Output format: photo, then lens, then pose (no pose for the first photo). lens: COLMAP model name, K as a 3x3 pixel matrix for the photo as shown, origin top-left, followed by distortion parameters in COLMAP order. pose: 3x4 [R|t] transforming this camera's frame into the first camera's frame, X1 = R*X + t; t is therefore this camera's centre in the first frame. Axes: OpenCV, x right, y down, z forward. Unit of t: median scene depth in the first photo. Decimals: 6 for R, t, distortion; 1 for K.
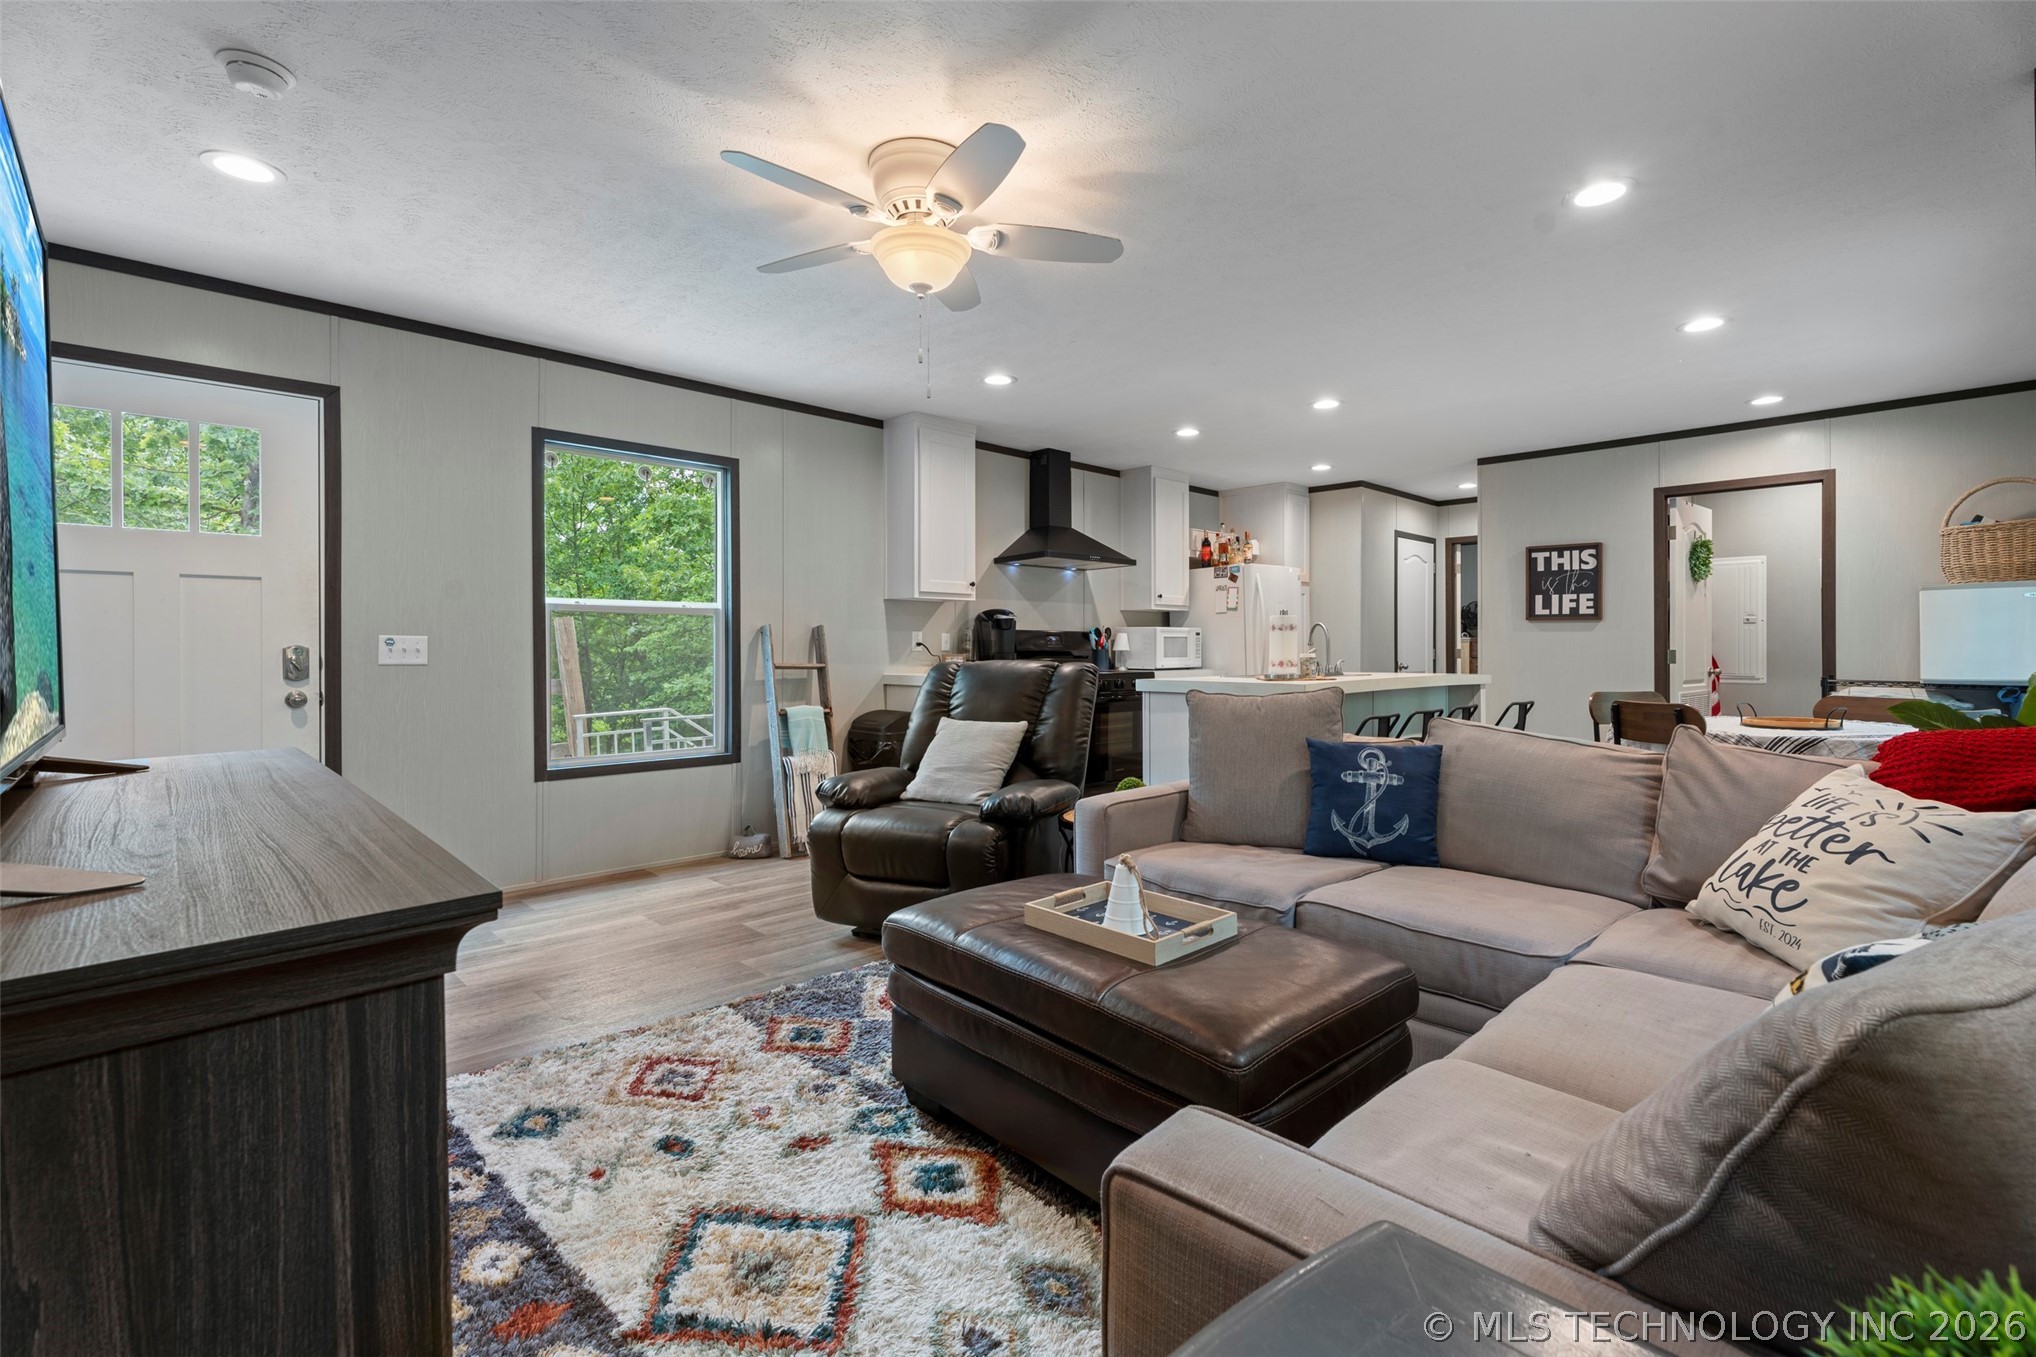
lens RADIAL K [[902.4, 0, 1030.3], [0, 902.4, 653.4], [0, 0, 1]] dist [-0.004669, 0.000786]
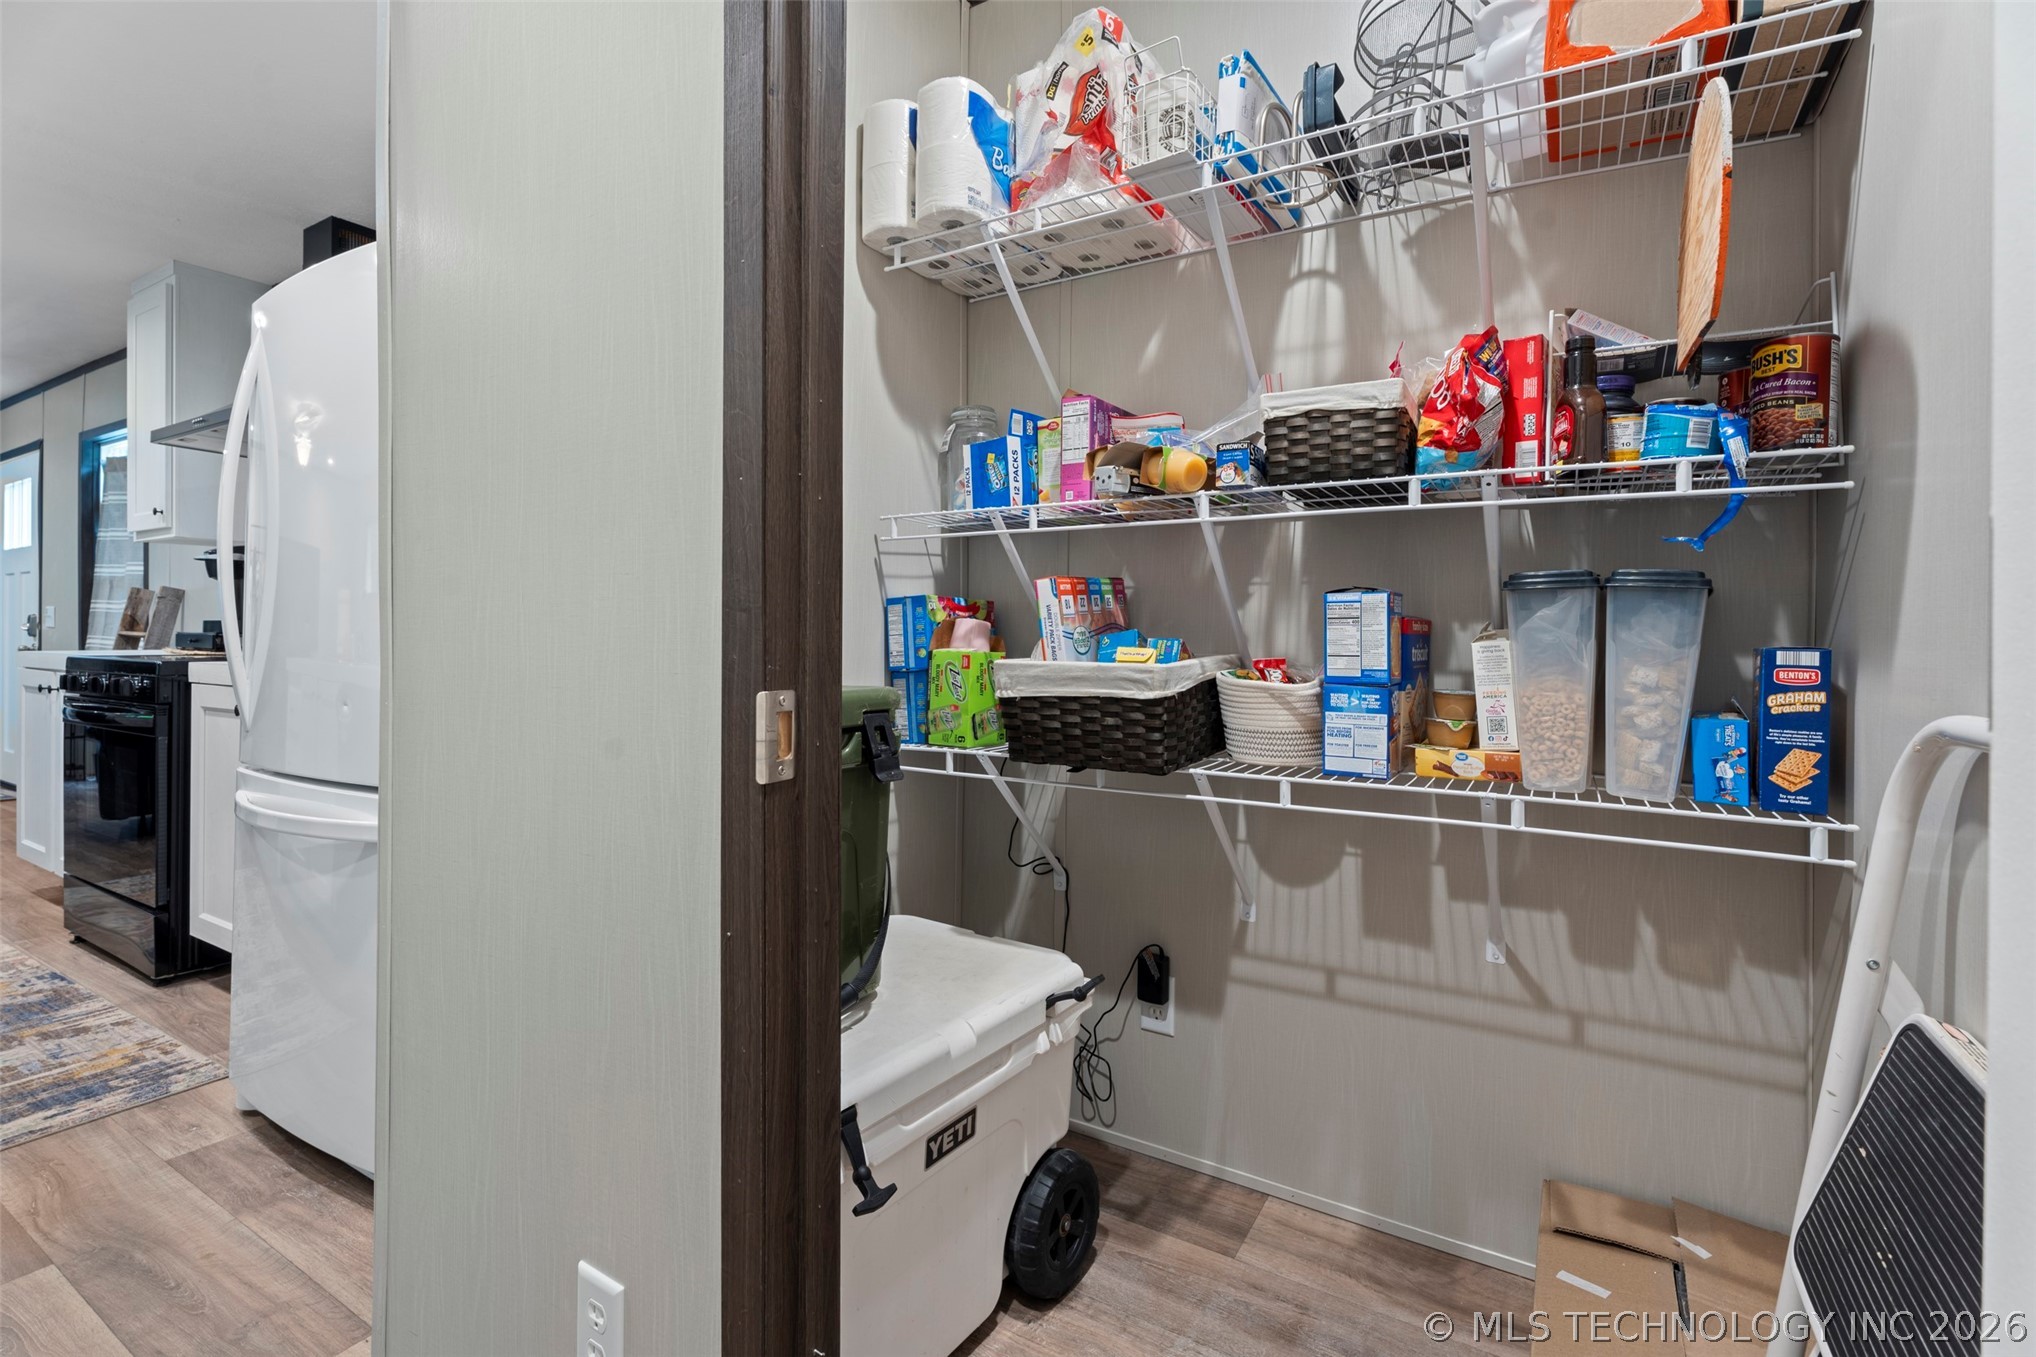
lens RADIAL K [[902.4, 0, 1021.0], [0, 902.4, 637.7], [0, 0, 1]] dist [-0.004669, 0.000786]
pose [[0.254644, 0.012191, -0.966958, 0.649553], [-0.010704, 0.999895, 0.009788, 0.000913], [0.966976, 0.007858, 0.254748, 1.300836]]
